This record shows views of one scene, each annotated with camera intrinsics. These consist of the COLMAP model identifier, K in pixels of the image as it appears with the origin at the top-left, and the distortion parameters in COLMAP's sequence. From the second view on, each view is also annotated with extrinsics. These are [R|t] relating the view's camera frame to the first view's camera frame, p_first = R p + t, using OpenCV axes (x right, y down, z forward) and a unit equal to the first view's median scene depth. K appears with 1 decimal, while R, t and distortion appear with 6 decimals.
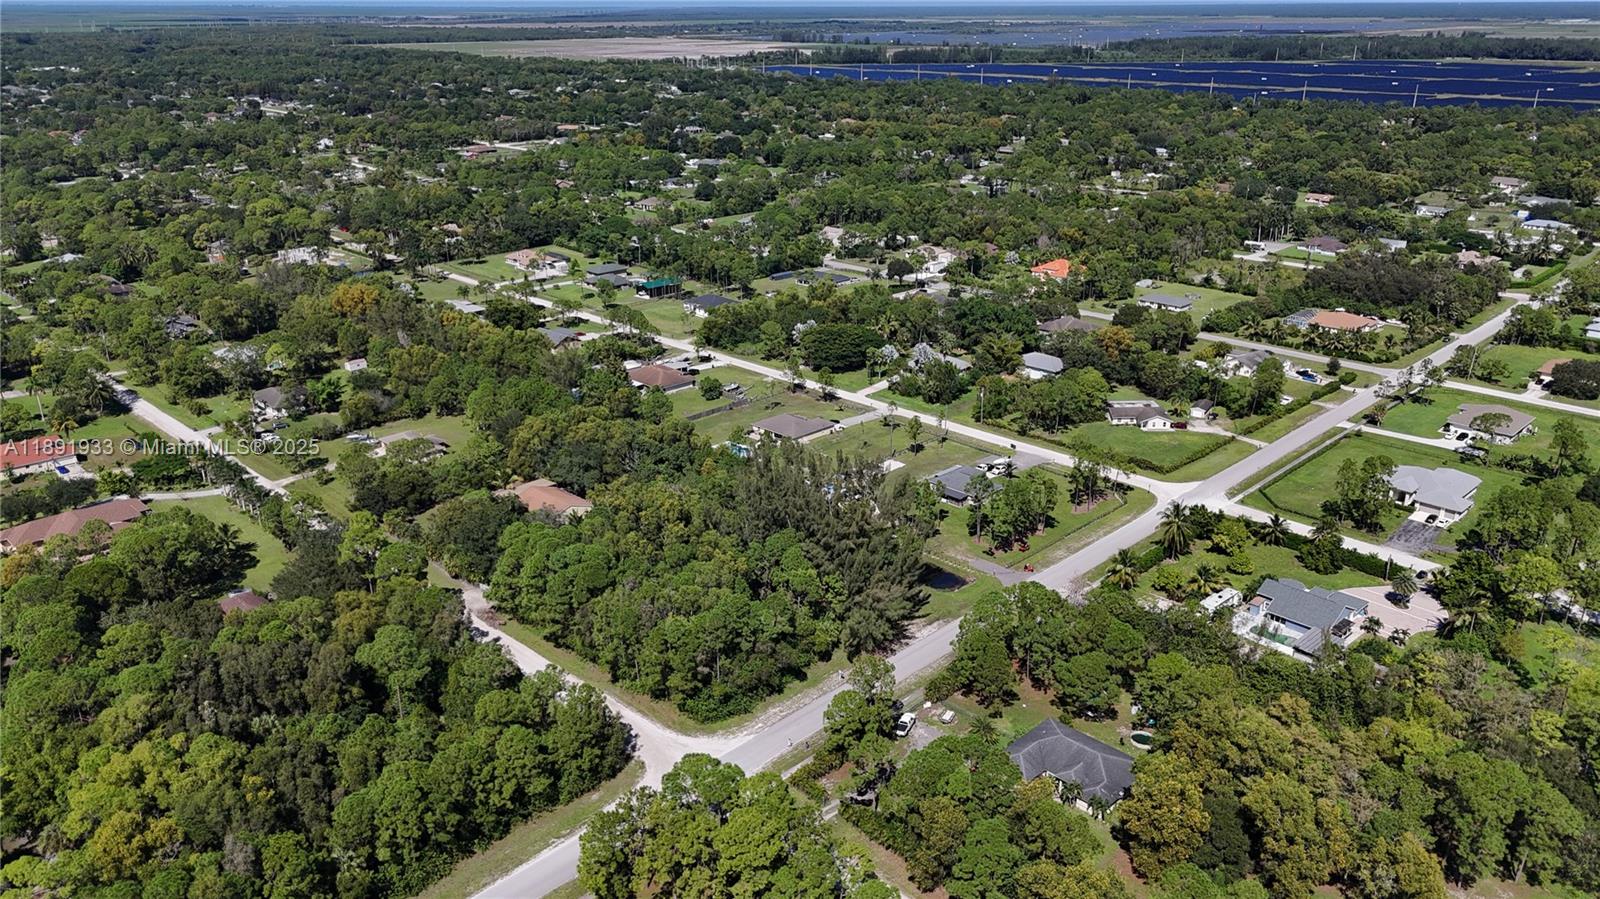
lens RADIAL K [[1178.1, 0, 801.4], [0, 1178.1, 447.9], [0, 0, 1]] dist [0.057517, -0.047190]
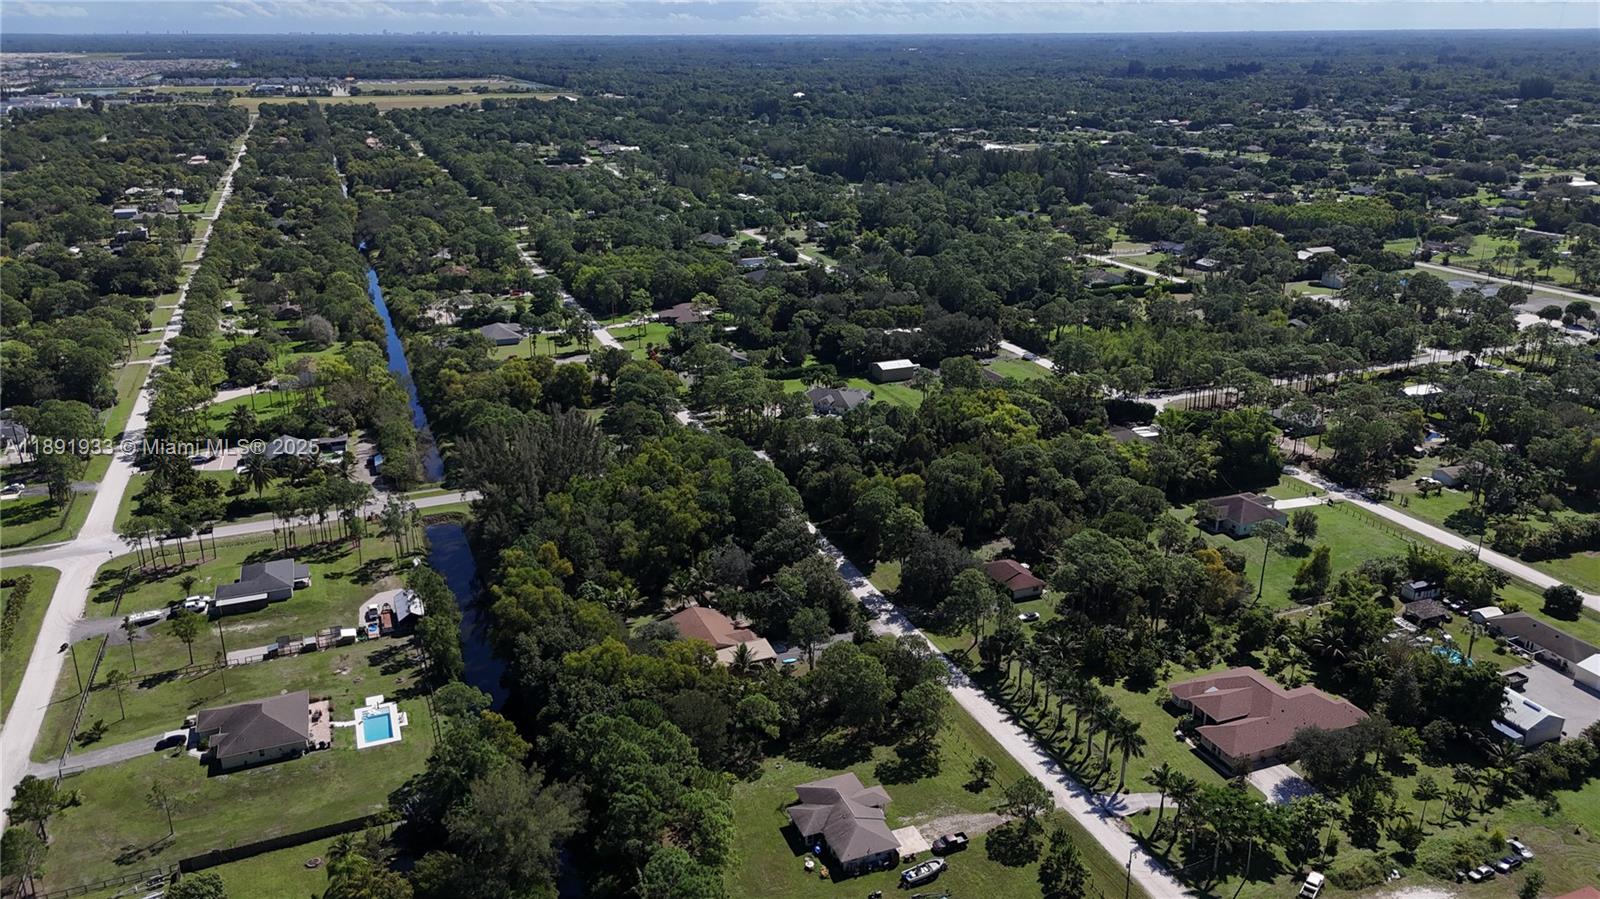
lens RADIAL K [[1178.1, 0, 801.4], [0, 1178.1, 447.9], [0, 0, 1]] dist [0.057517, -0.047190]
pose [[-0.922104, -0.124555, 0.366347, -0.443019], [0.140887, 0.773714, 0.617671, -0.439167], [-0.360382, 0.621171, -0.695896, 1.157404]]
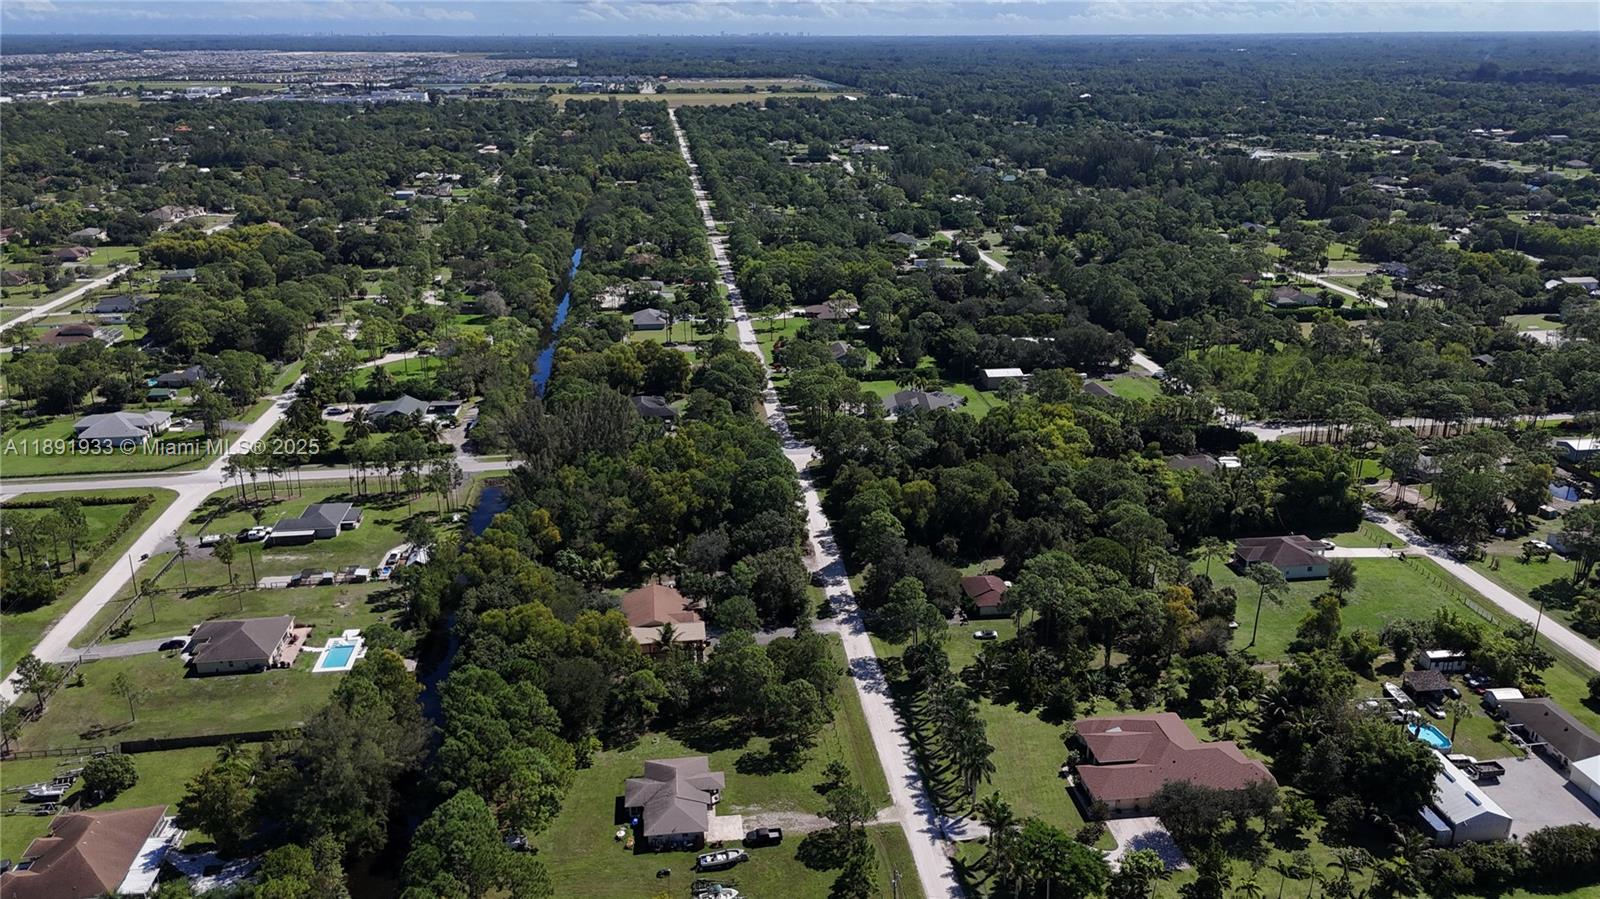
lens RADIAL K [[1178.1, 0, 801.4], [0, 1178.1, 447.9], [0, 0, 1]] dist [0.057517, -0.047190]
pose [[-0.792911, -0.199689, 0.575687, -0.607726], [0.217641, 0.789644, 0.573668, -0.409592], [-0.569143, 0.580161, -0.582657, 1.079639]]
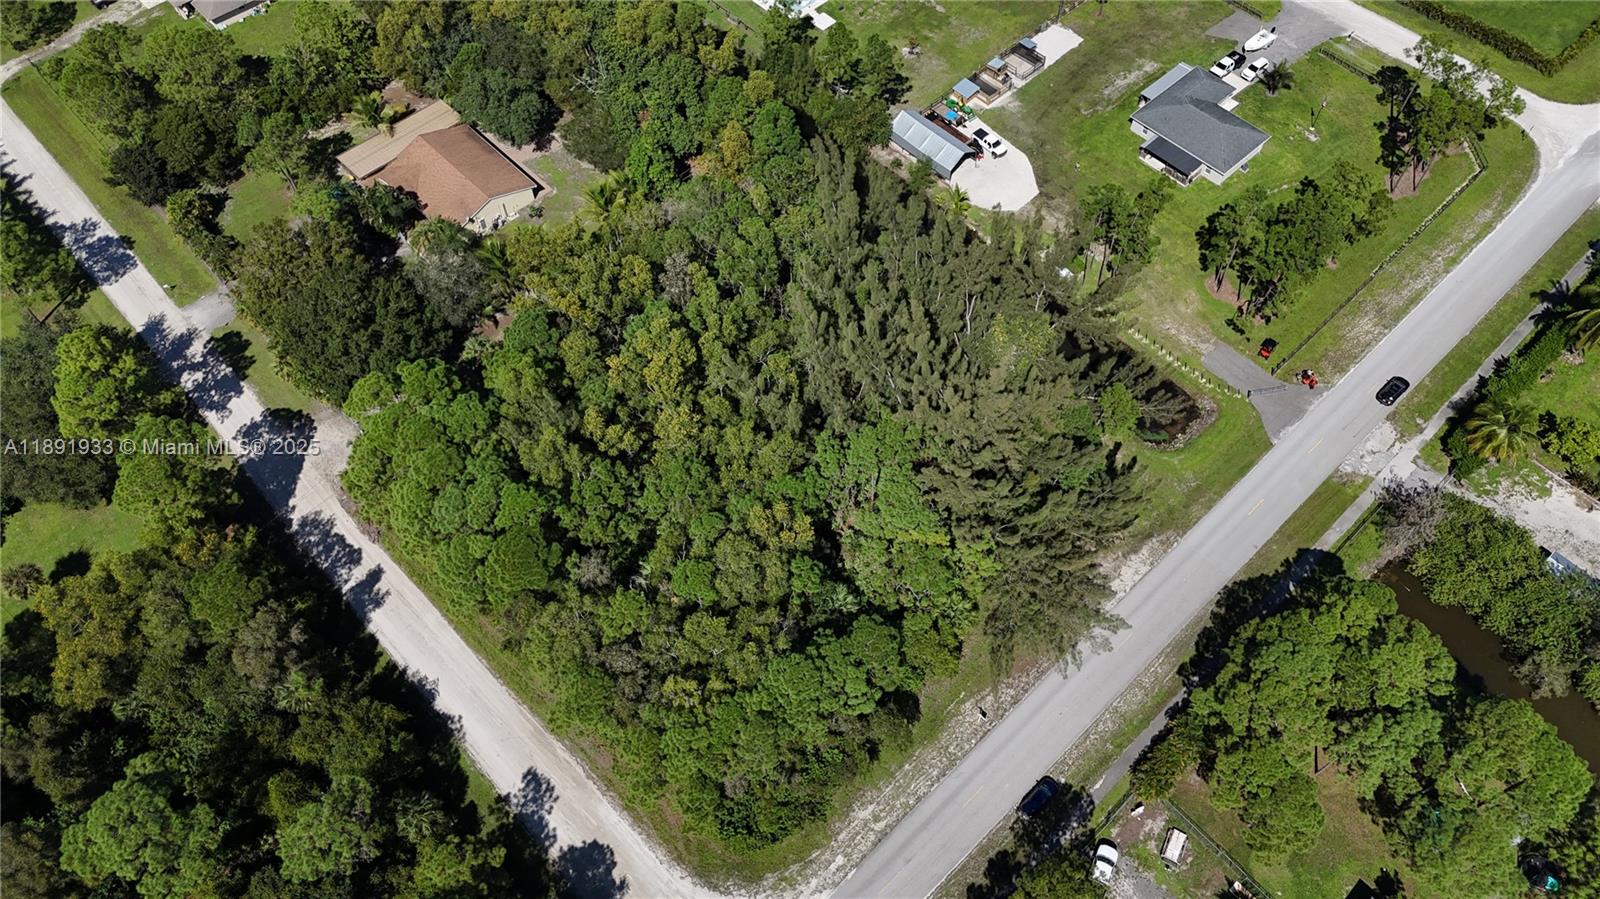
lens RADIAL K [[1178.1, 0, 801.4], [0, 1178.1, 447.9], [0, 0, 1]] dist [0.057517, -0.047190]
pose [[0.999459, 0.022688, -0.023800, -0.024844], [-0.004097, 0.804111, 0.594465, -0.146908], [0.032625, -0.594046, 0.803769, 0.371464]]
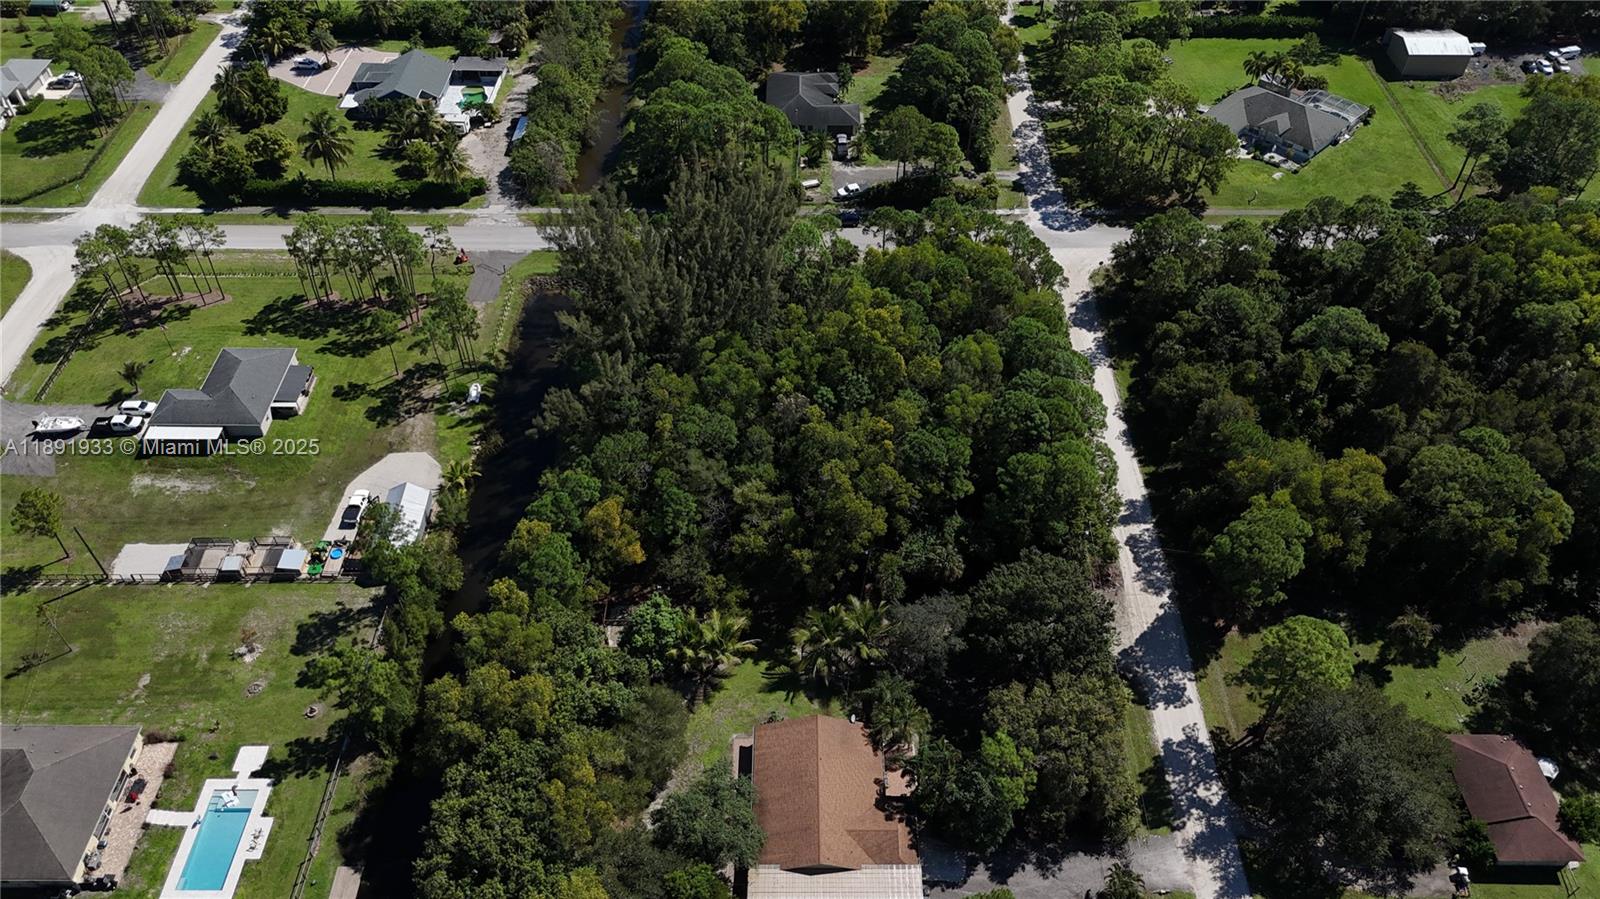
lens RADIAL K [[1182.7, 0, 797.4], [0, 1182.7, 446.2], [0, 0, 1]] dist [0.062057, -0.053249]
pose [[-0.704871, -0.504327, 0.498810, -0.282539], [0.247970, 0.483647, 0.839403, -0.301156], [-0.664582, 0.715360, -0.215851, 0.791325]]
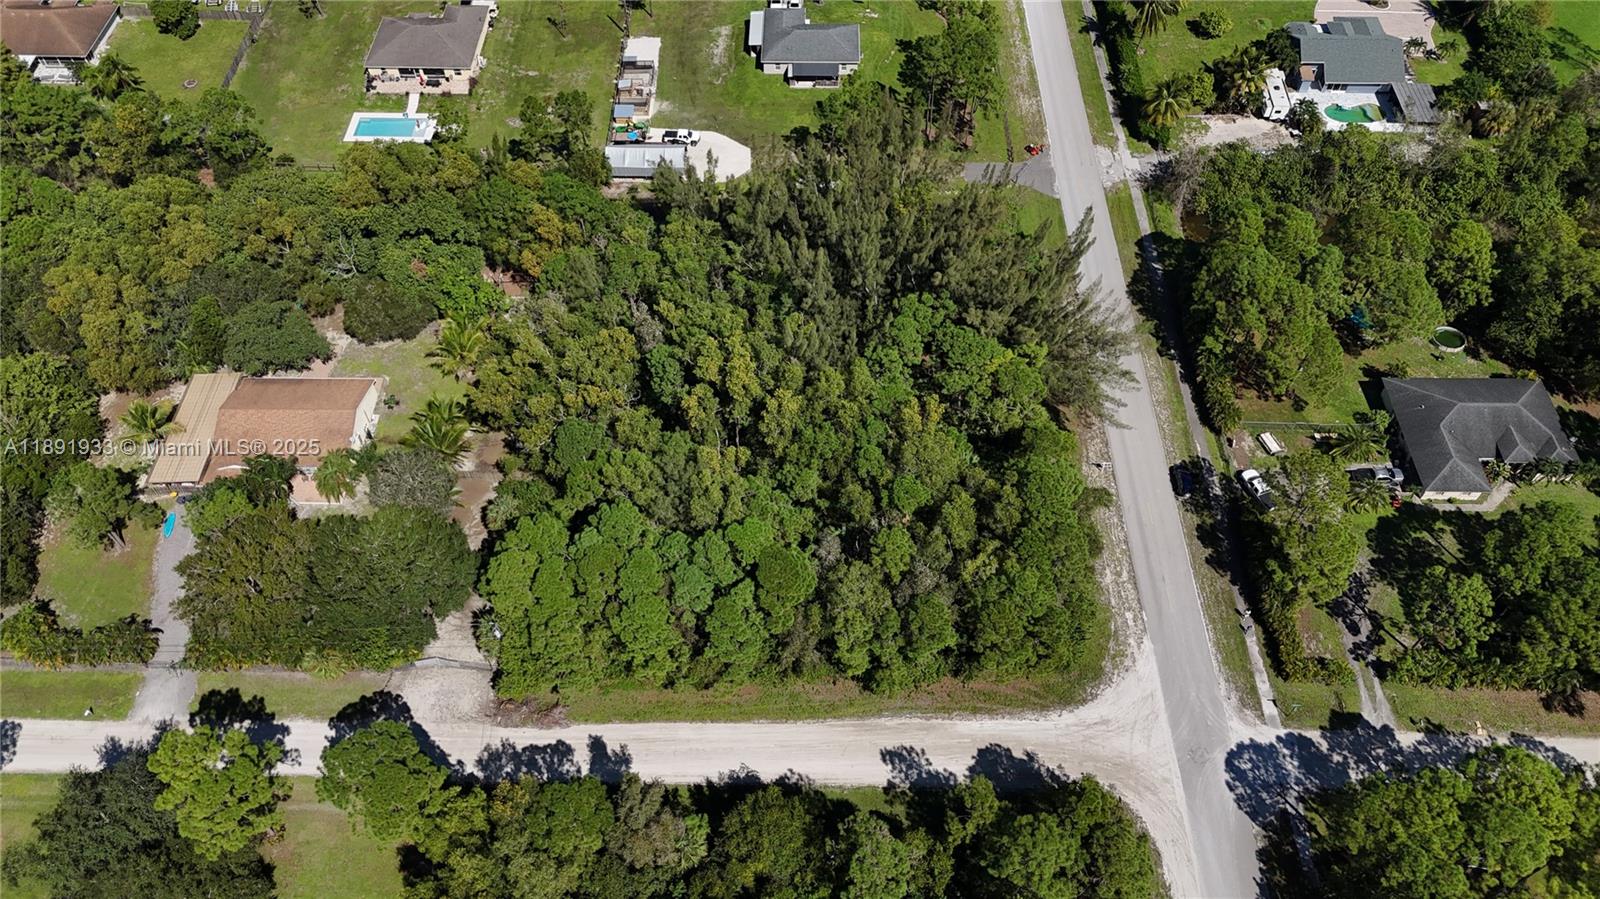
lens RADIAL K [[1178.1, 0, 801.4], [0, 1178.1, 447.9], [0, 0, 1]] dist [0.057517, -0.047190]
pose [[0.715713, -0.552111, 0.427701, -0.221202], [0.247790, 0.773312, 0.583600, -0.148743], [-0.652958, -0.311710, 0.690277, 0.390204]]
